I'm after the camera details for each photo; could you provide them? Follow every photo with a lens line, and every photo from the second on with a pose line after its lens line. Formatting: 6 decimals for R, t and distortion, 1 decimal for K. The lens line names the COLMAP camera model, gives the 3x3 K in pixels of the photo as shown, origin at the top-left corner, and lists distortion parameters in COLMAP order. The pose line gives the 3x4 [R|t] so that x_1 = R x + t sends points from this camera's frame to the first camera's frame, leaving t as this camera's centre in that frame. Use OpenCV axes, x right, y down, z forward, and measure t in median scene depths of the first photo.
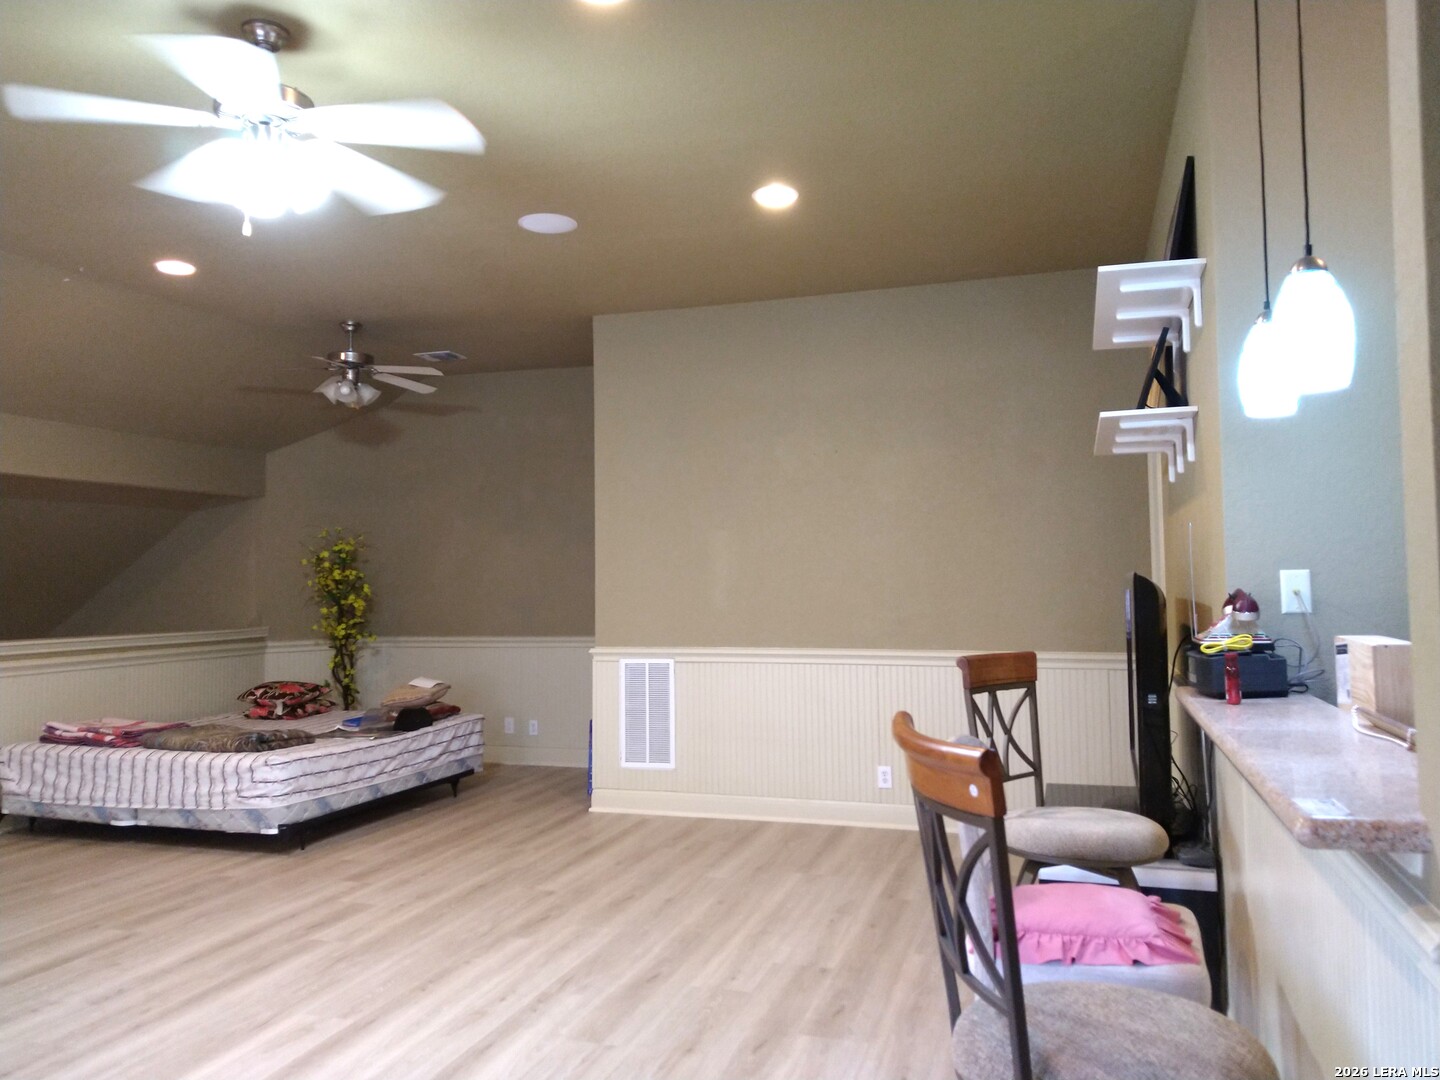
lens RADIAL K [[1104.5, 0, 710.8], [0, 1104.5, 523.0], [0, 0, 1]] dist [0.042198, -0.031320]
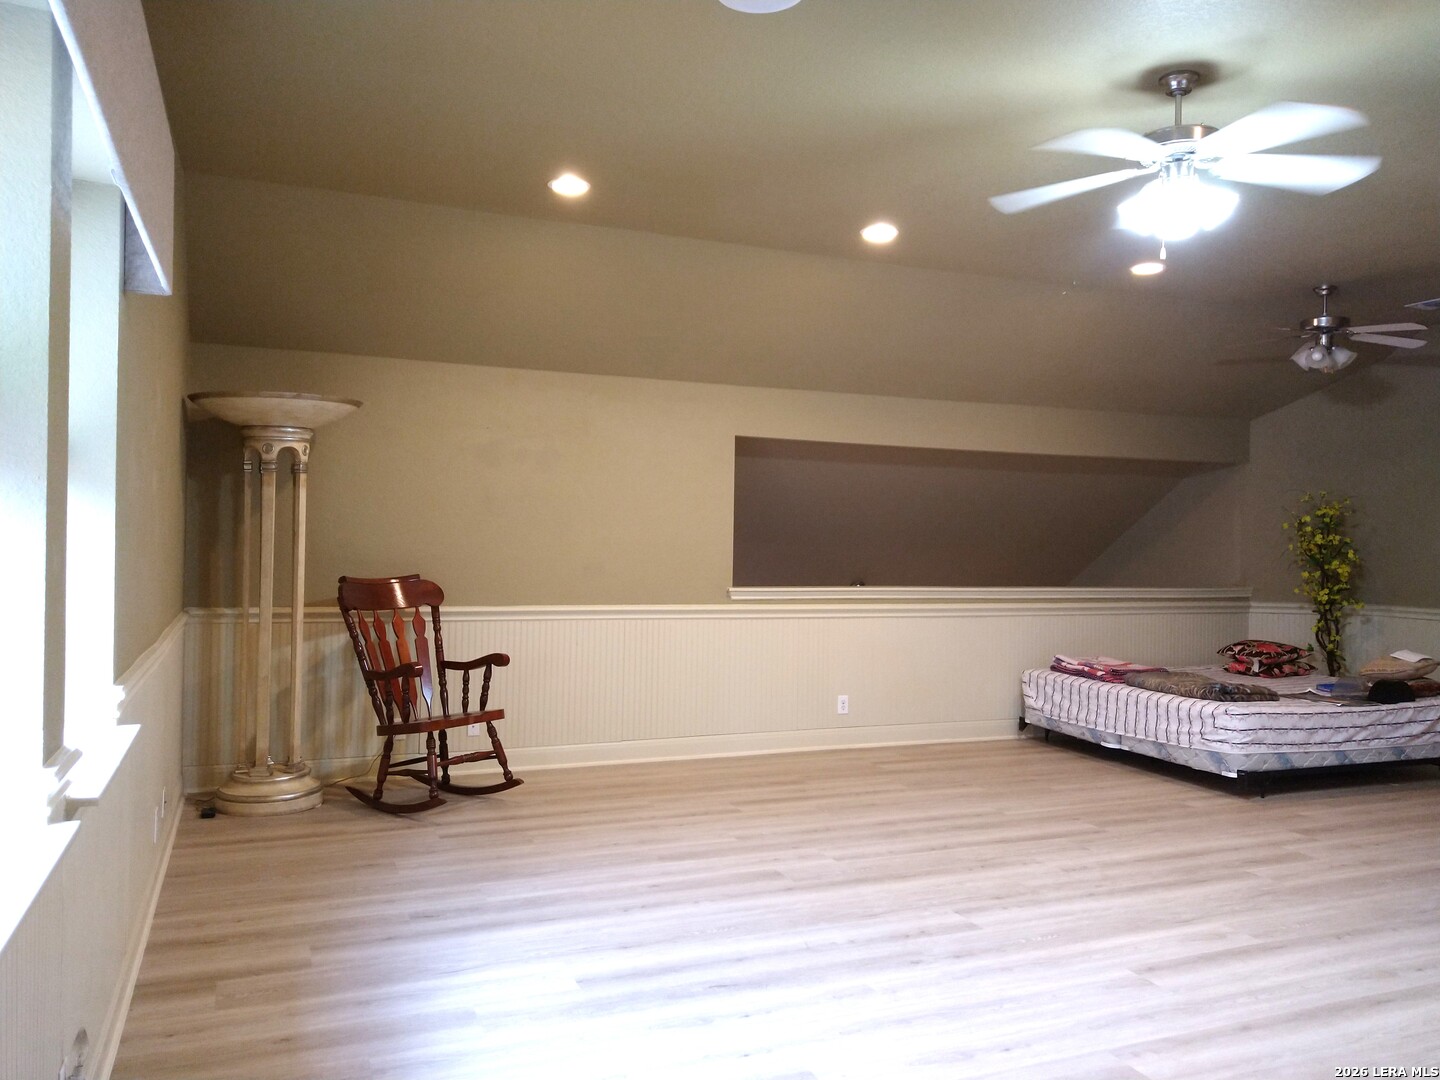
lens RADIAL K [[1106.6, 0, 725.7], [0, 1106.6, 552.4], [0, 0, 1]] dist [0.080463, -0.091880]
pose [[0.653272, 0.030539, -0.756507, 0.103917], [0.019853, 0.998152, 0.057437, -0.013554], [0.756863, -0.052541, 0.651458, -0.078782]]
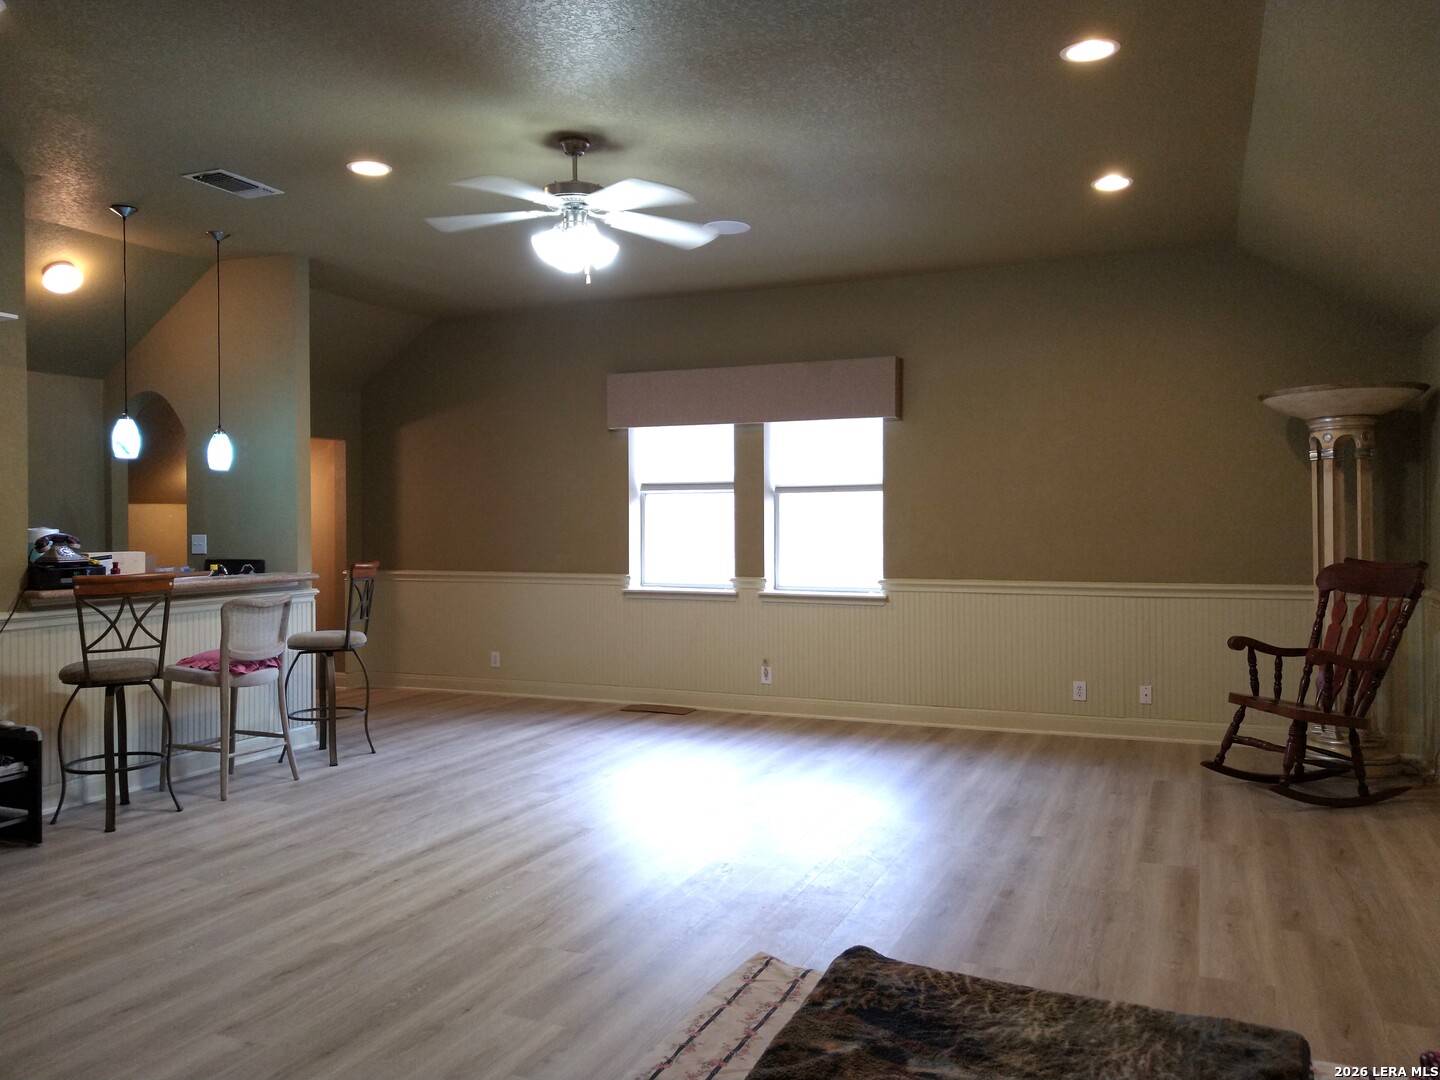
lens RADIAL K [[1100.5, 0, 716.9], [0, 1100.5, 535.3], [0, 0, 1]] dist [0.062685, -0.091814]
pose [[-0.995571, 0.017068, 0.092454, -0.398897], [0.012719, 0.998794, -0.047421, 0.078336], [-0.093151, -0.046035, -0.994587, 1.344546]]
